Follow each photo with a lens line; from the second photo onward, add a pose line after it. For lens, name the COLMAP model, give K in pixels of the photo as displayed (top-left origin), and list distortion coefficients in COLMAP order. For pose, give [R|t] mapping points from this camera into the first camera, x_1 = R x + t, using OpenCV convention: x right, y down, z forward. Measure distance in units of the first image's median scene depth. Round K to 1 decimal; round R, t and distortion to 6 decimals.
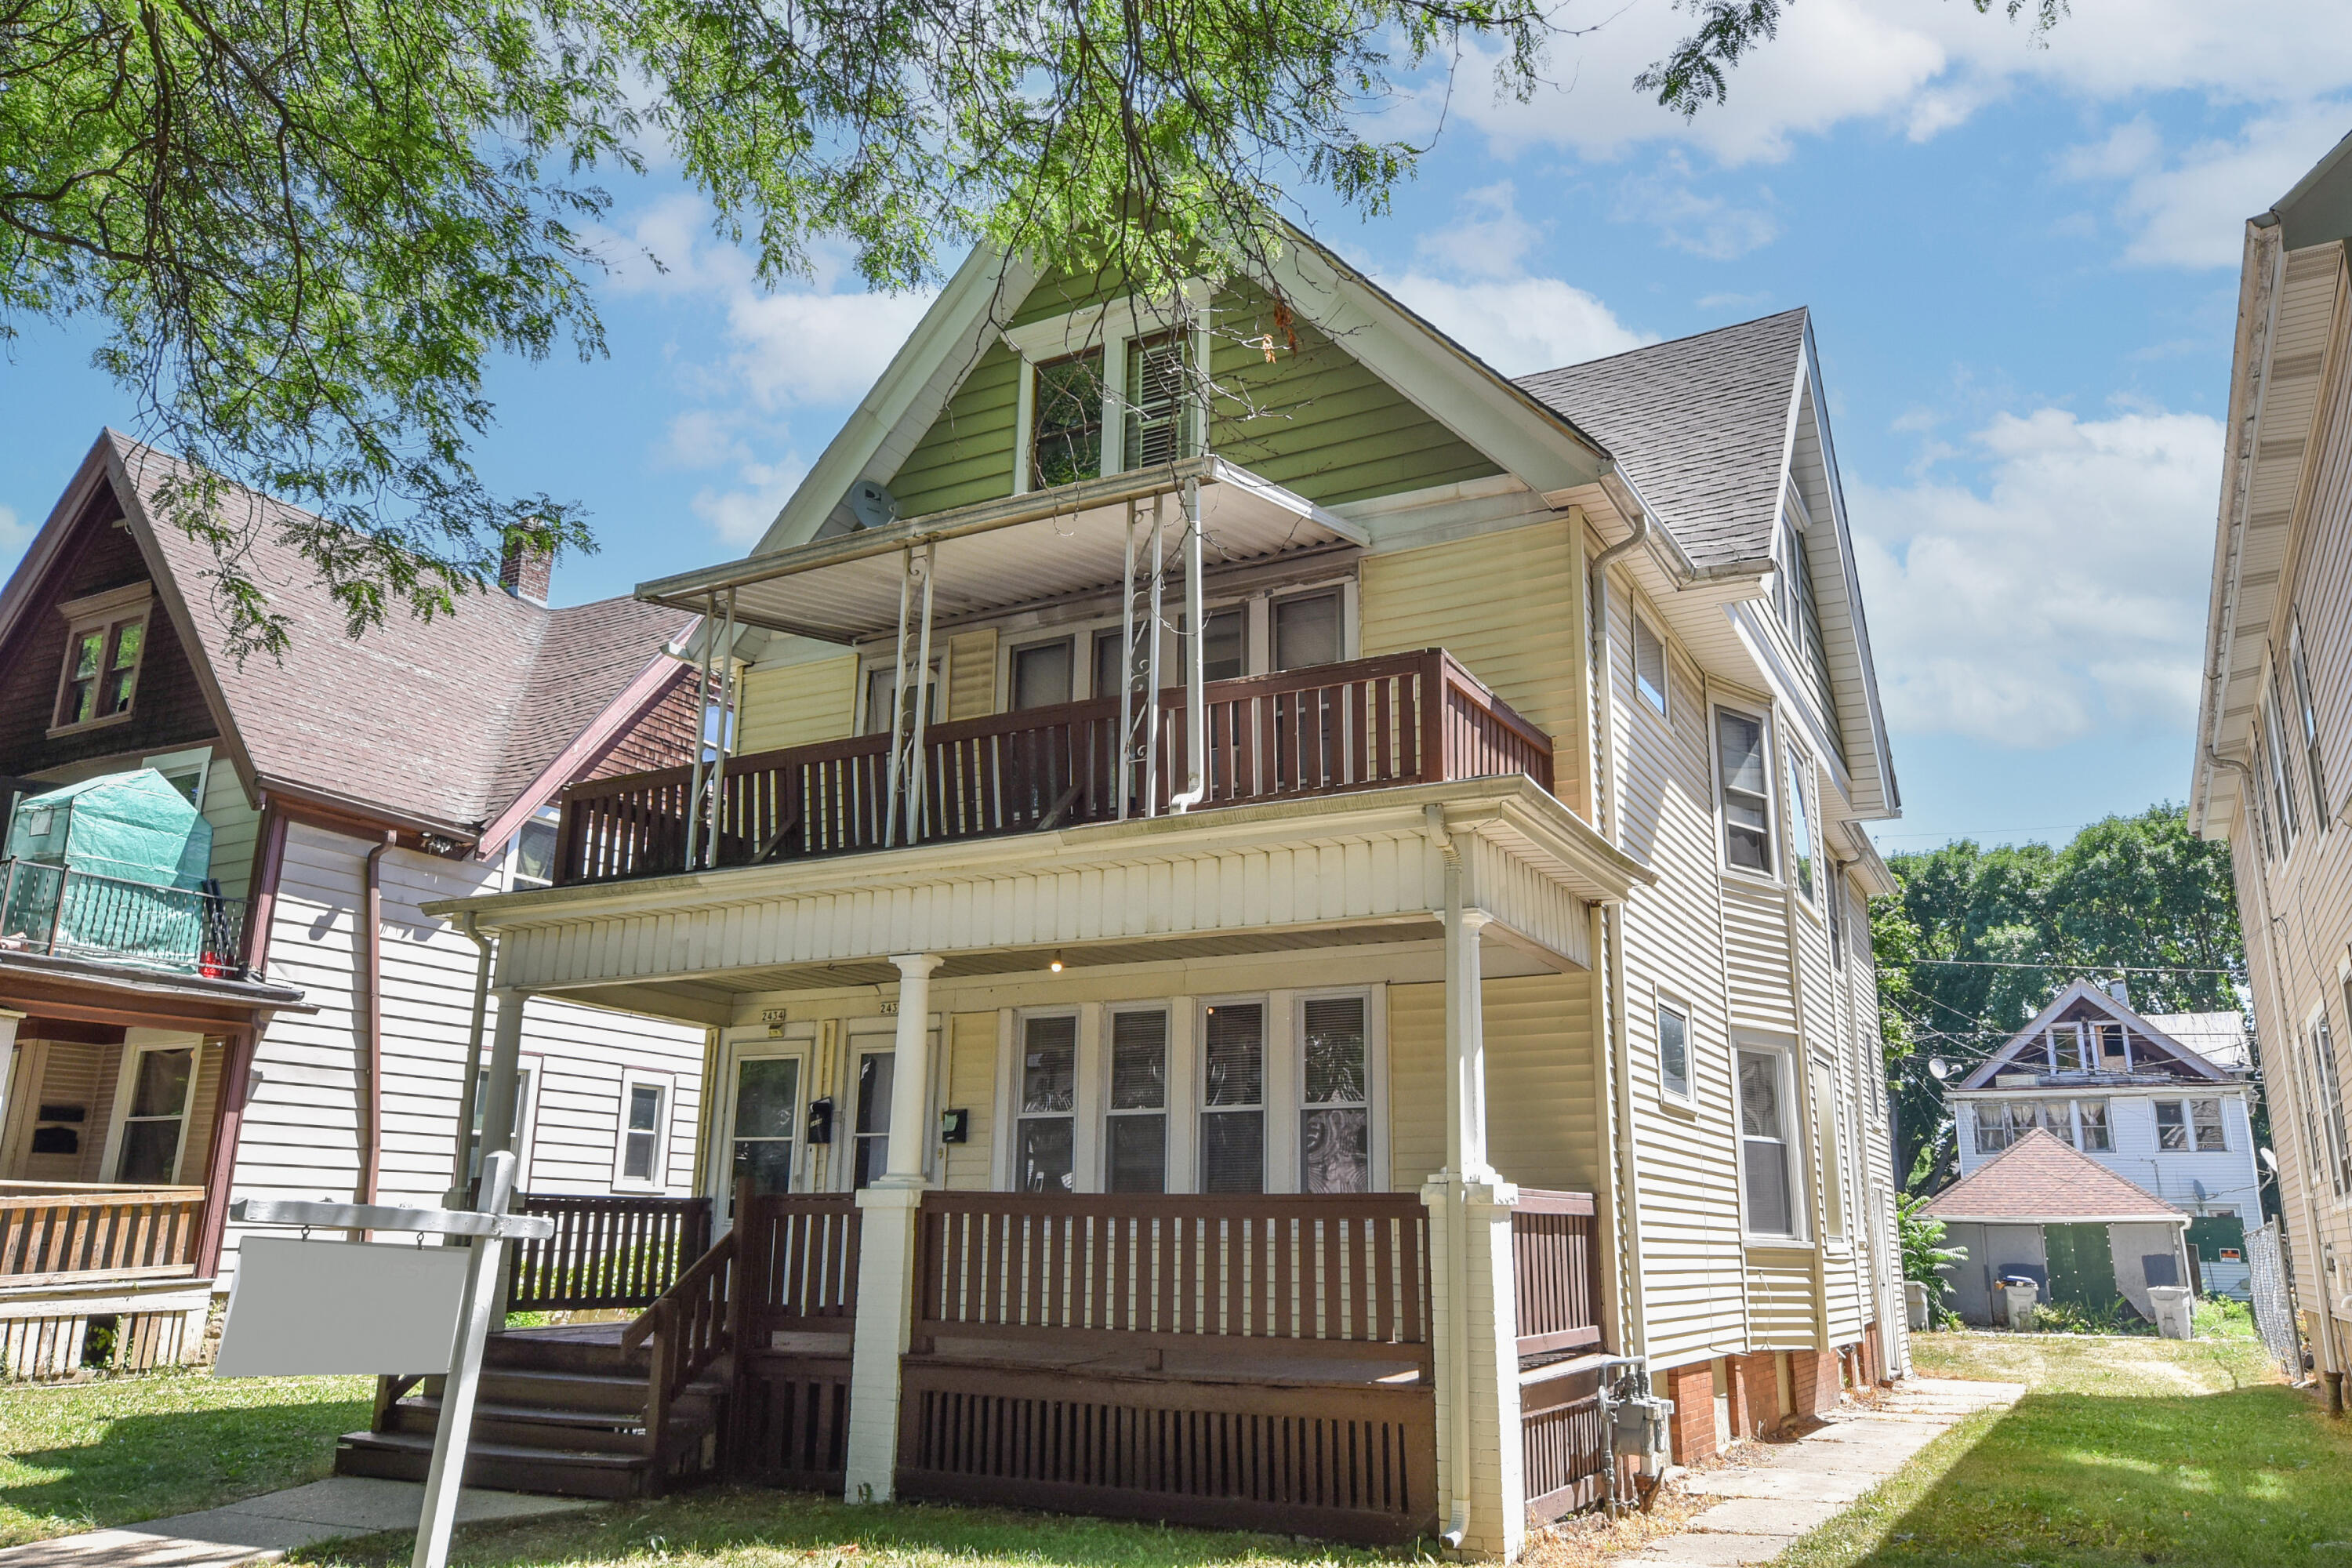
lens RADIAL K [[1683.2, 0, 1178.2], [0, 1683.2, 789.5], [0, 0, 1]] dist [0.006900, 0.006456]
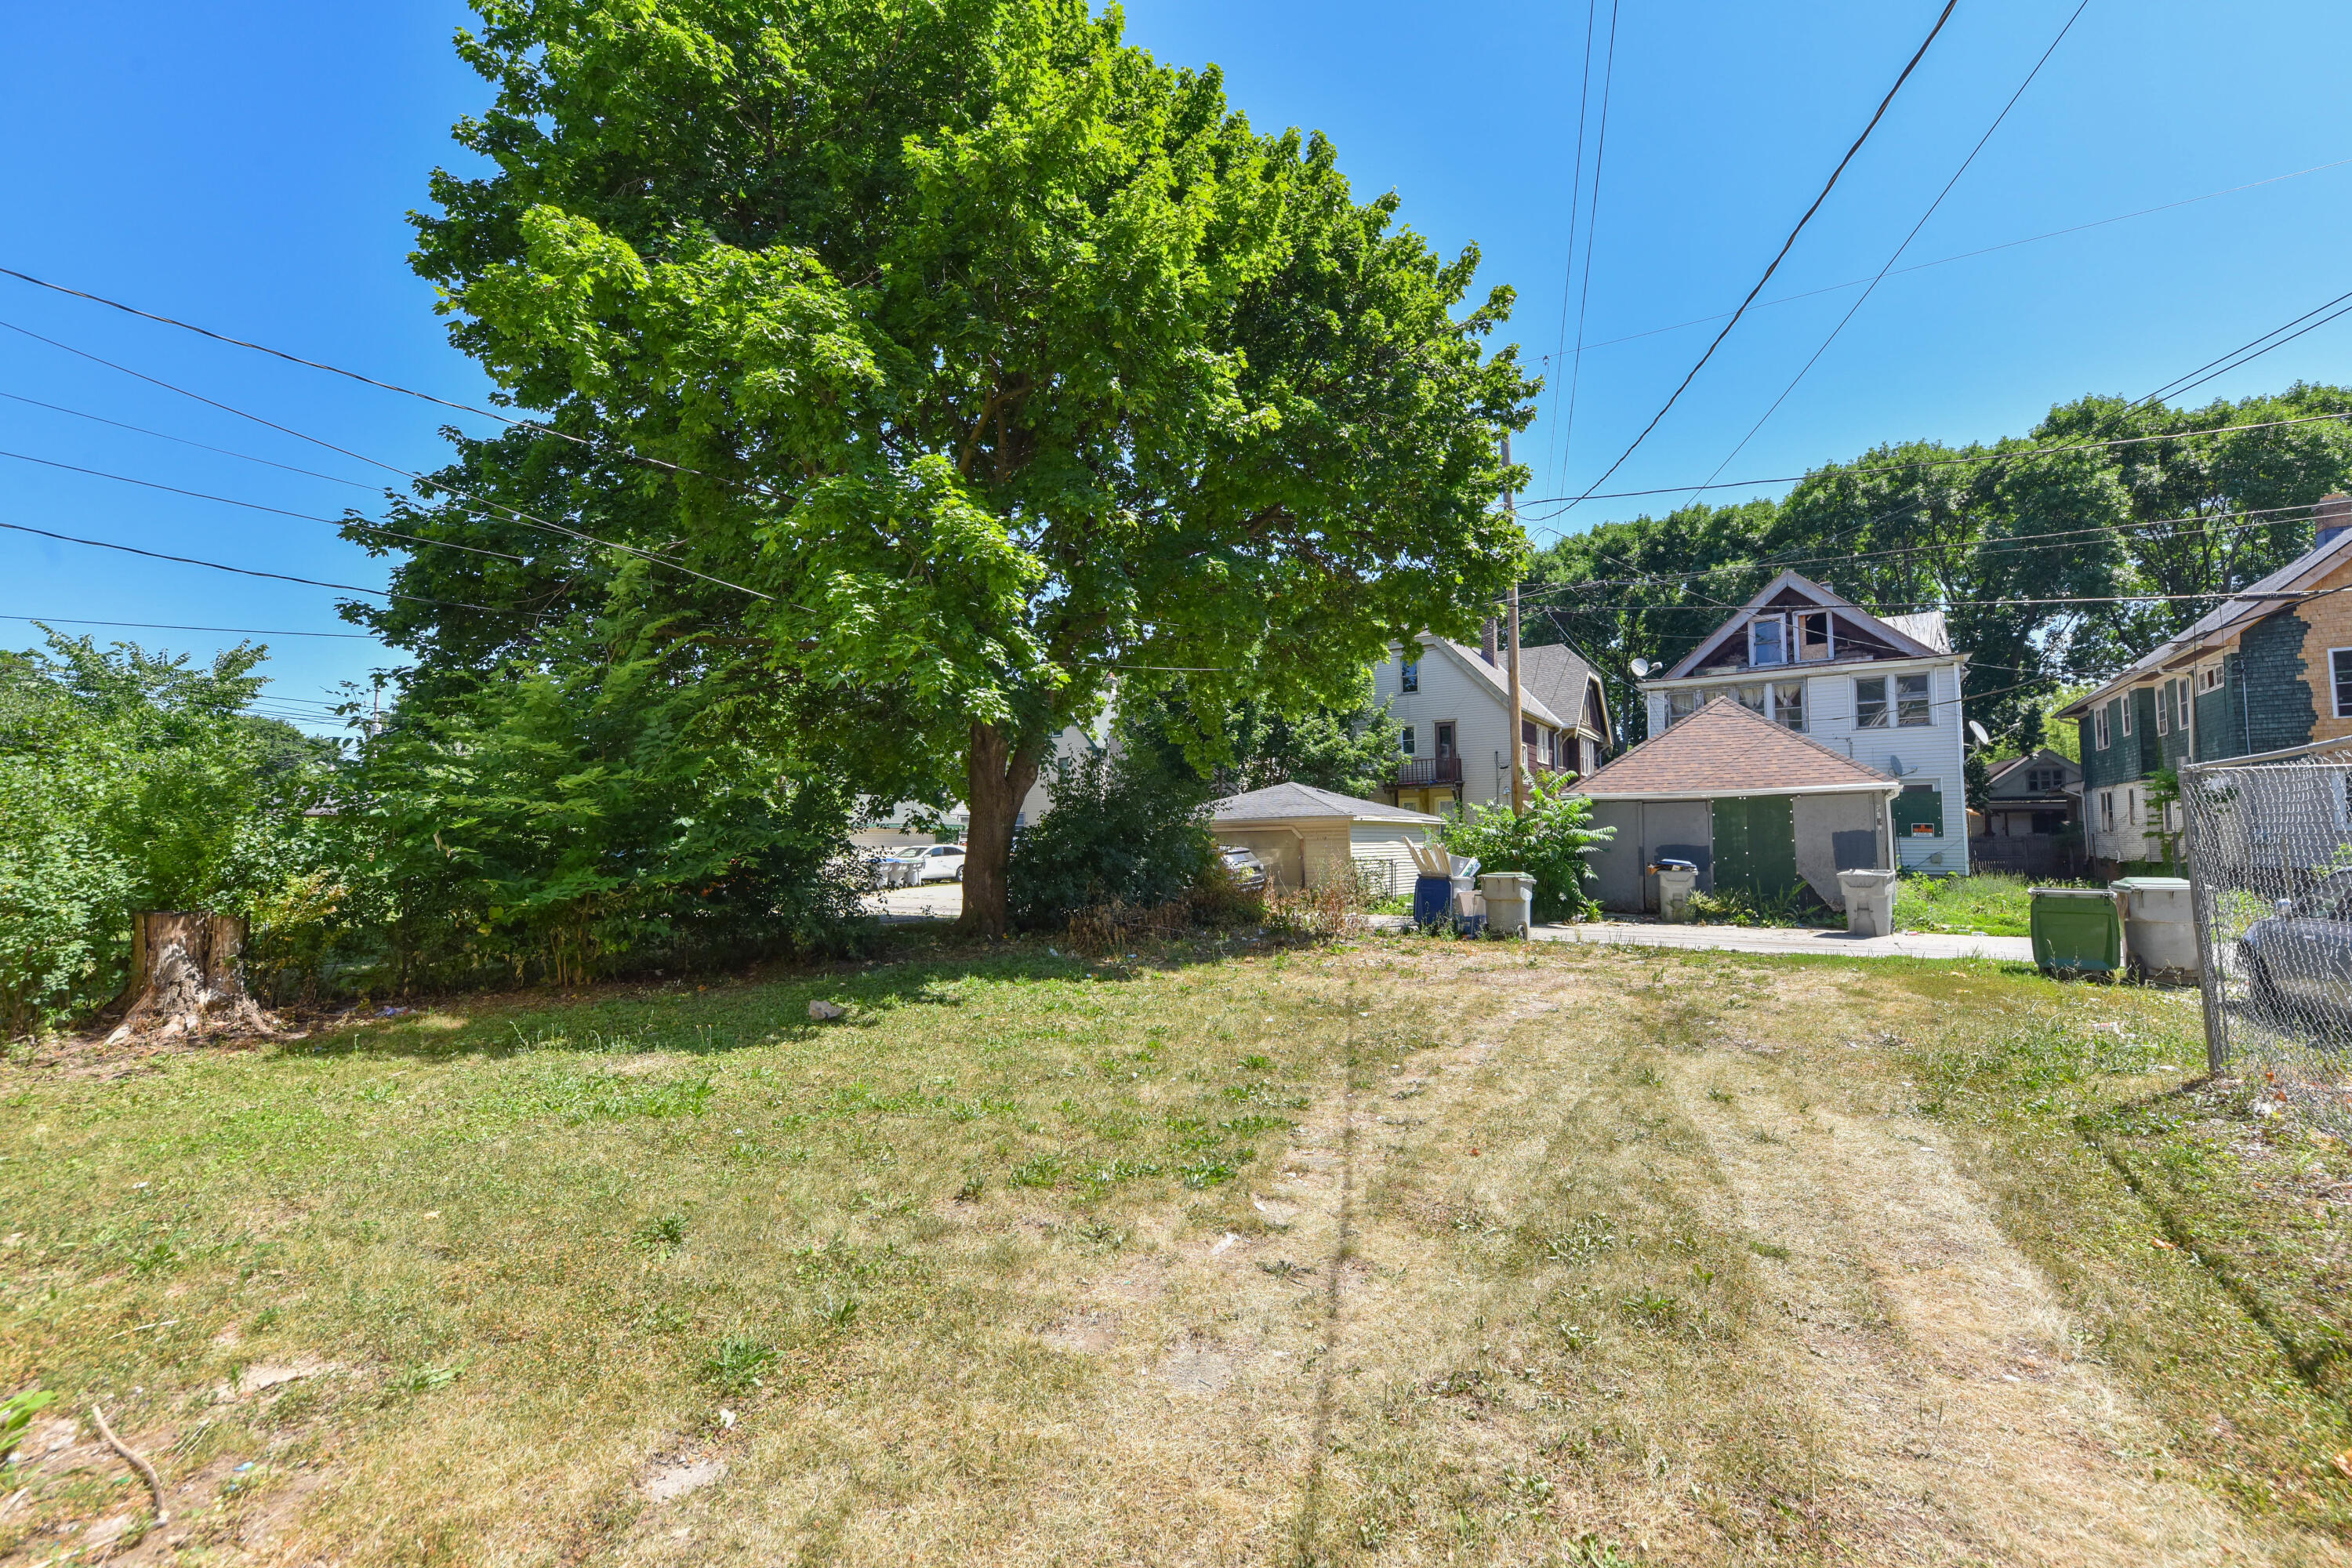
lens RADIAL K [[926.4, 0, 1170.6], [0, 926.4, 784.6], [0, 0, 1]] dist [-0.000875, 0.000002]
pose [[0.994410, -0.024807, -0.102630, 0.234998], [0.045224, 0.978403, 0.201697, 0.116998], [0.095410, -0.205211, 0.974056, 0.423847]]
